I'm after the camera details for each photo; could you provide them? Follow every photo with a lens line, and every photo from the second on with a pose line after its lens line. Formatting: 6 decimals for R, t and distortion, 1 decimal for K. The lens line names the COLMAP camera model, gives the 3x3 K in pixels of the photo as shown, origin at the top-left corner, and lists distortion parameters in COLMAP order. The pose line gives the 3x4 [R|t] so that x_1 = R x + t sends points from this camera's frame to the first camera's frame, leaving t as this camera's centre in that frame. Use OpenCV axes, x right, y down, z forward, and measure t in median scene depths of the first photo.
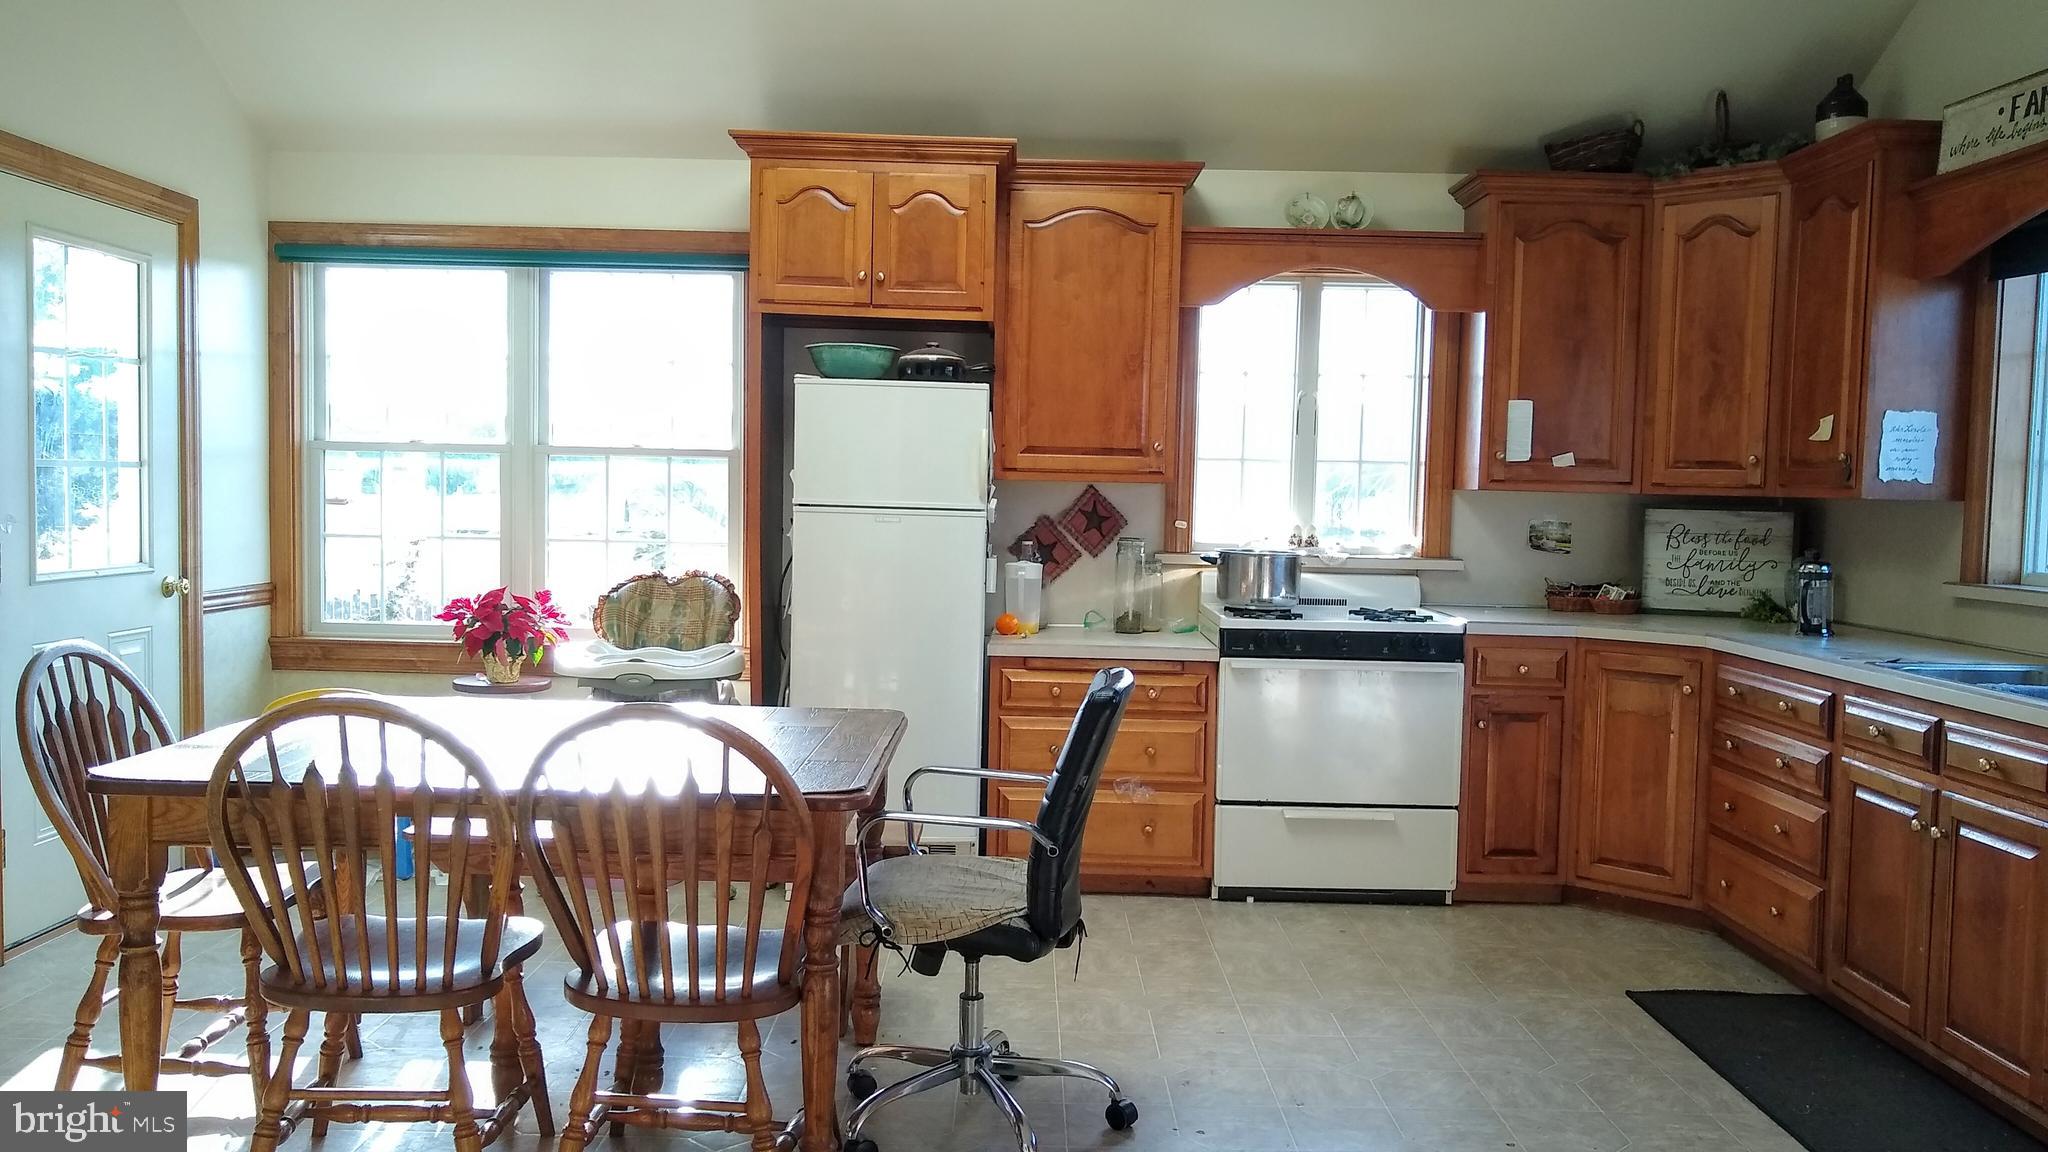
lens RADIAL K [[1595.1, 0, 1024.0], [0, 1595.1, 576.0], [0, 0, 1]] dist [-0.000784, 0.000289]
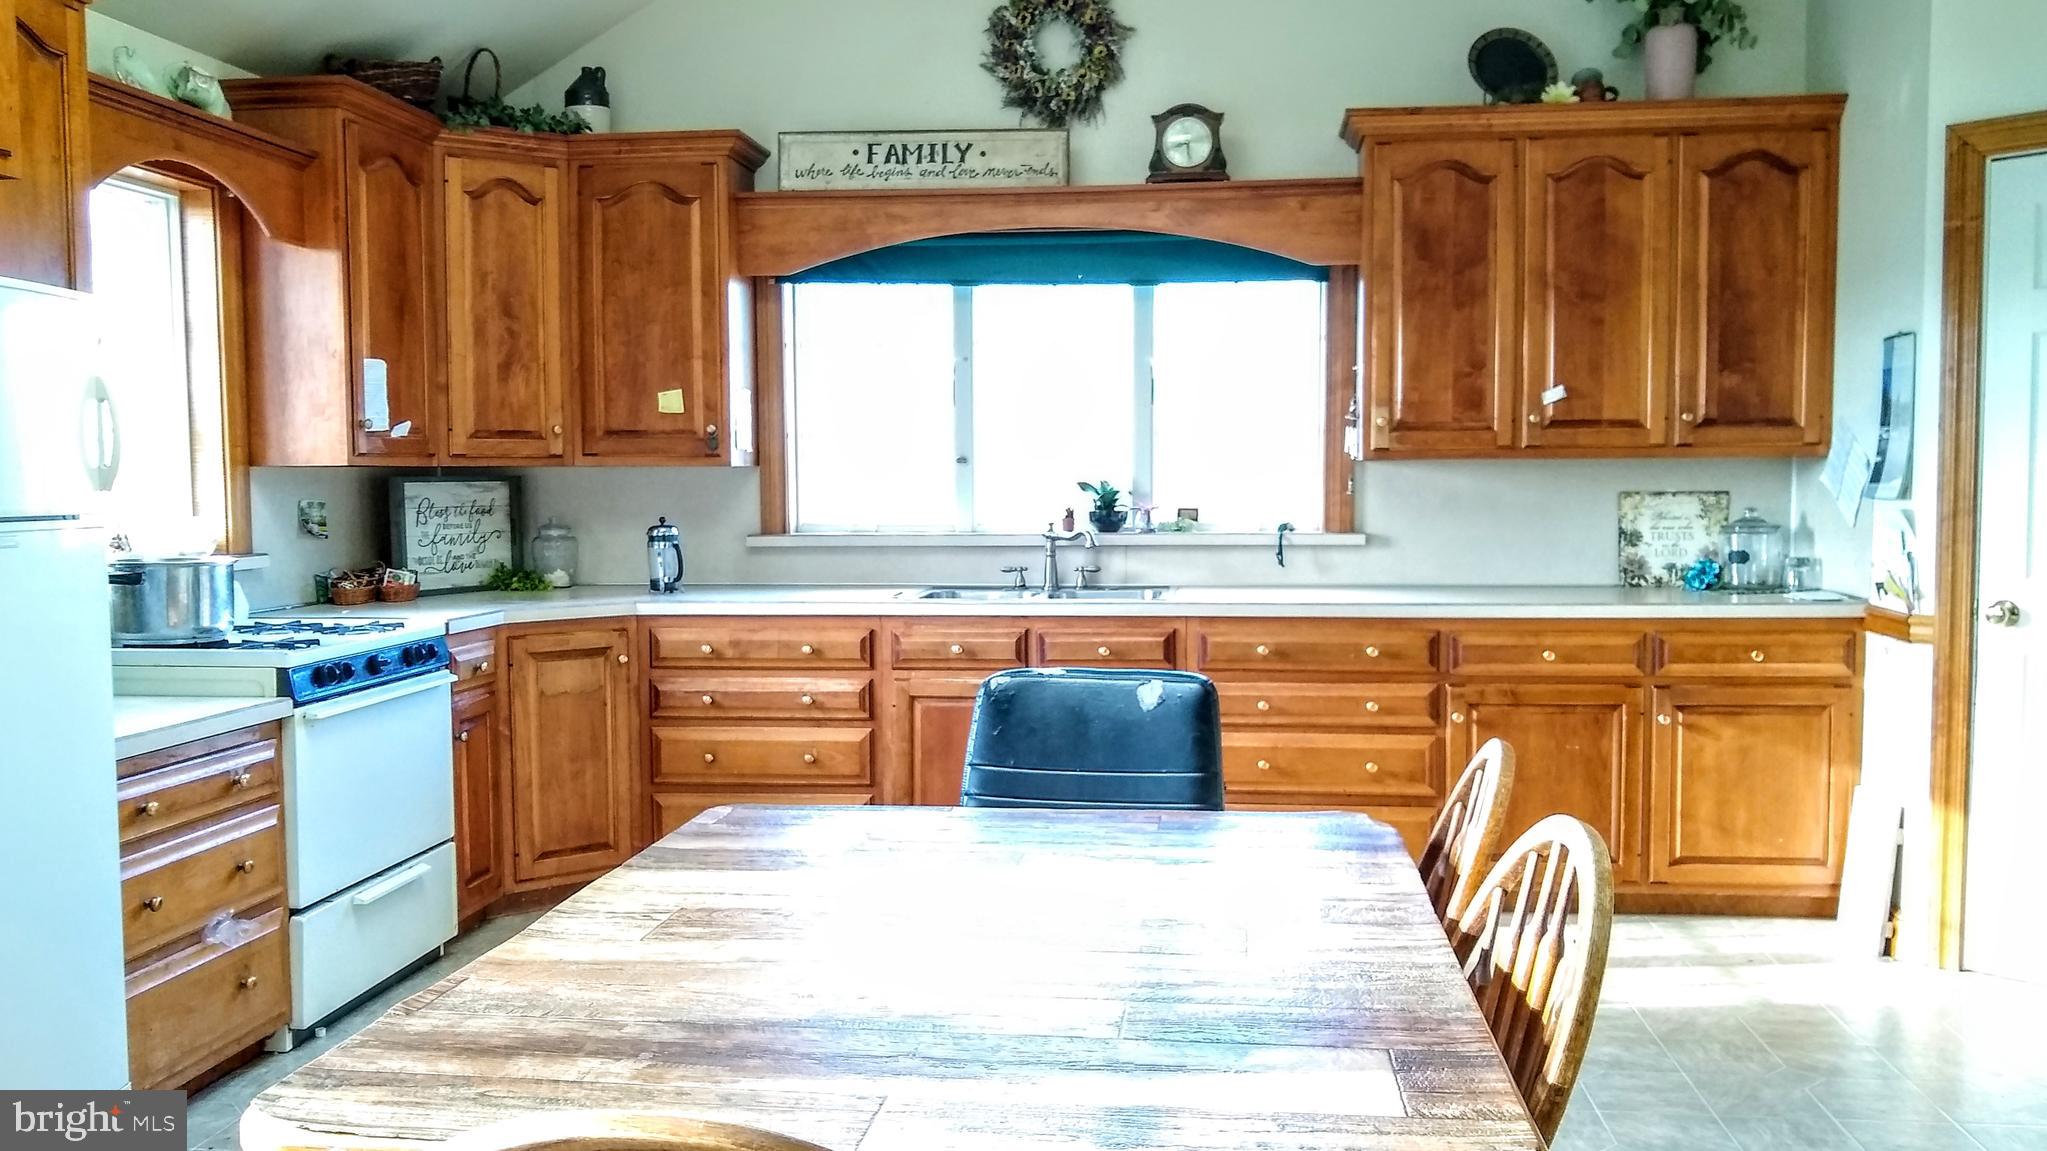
lens RADIAL K [[1734.2, 0, 1023.5], [0, 1734.2, 575.5], [0, 0, 1]] dist [-0.002390, 0.000217]
pose [[0.117160, -0.086026, 0.989380, -0.590561], [0.066120, 0.994706, 0.078659, -0.047159], [-0.990910, 0.056202, 0.122228, 0.571383]]
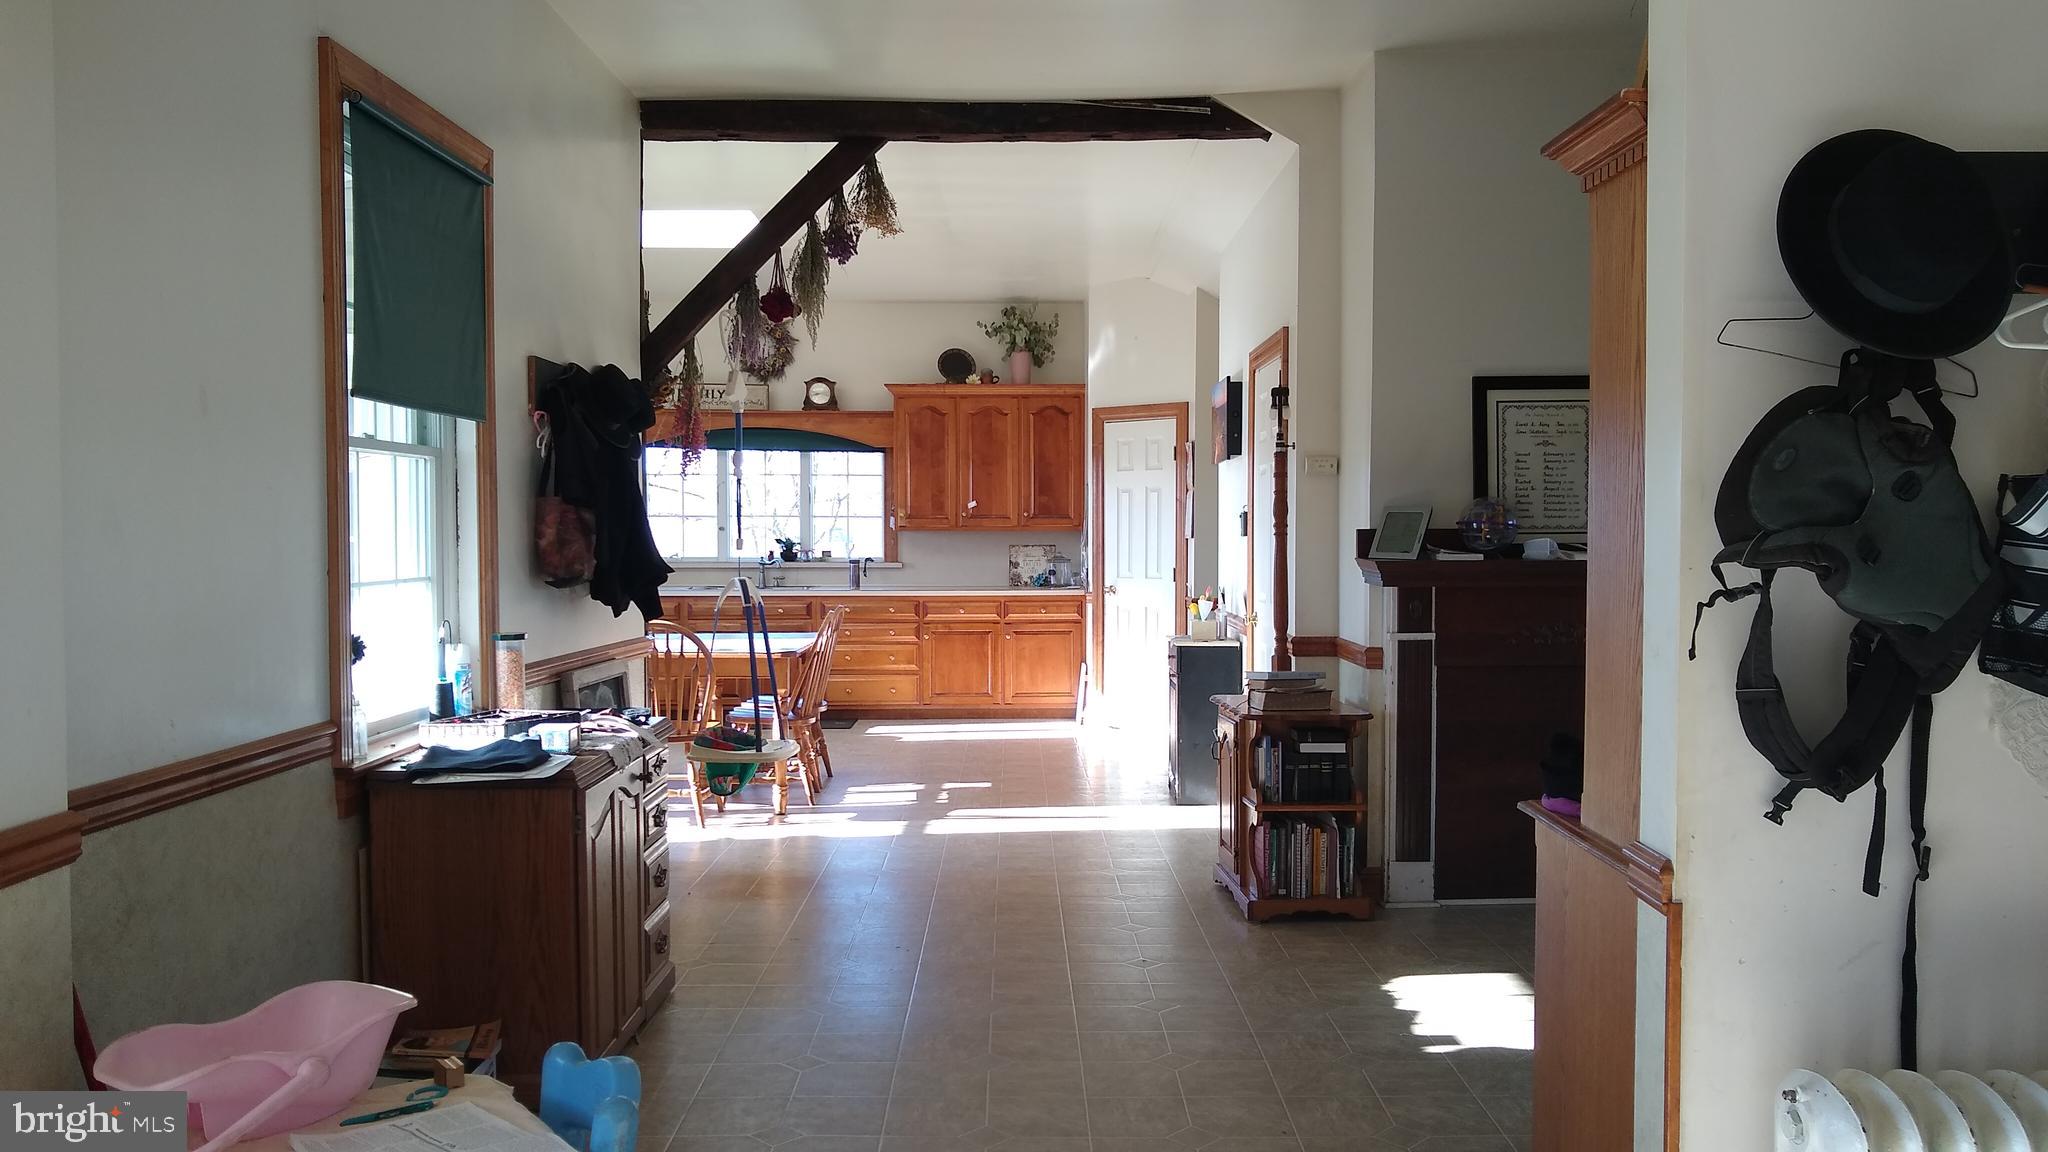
lens RADIAL K [[1560.2, 0, 1024.0], [0, 1560.2, 576.0], [0, 0, 1]] dist [0.249144, 0.000011]
pose [[0.007560, -0.056897, 0.998351, -1.718623], [0.056213, 0.996825, 0.056385, -0.070988], [-0.998390, 0.055694, 0.010735, 0.295520]]
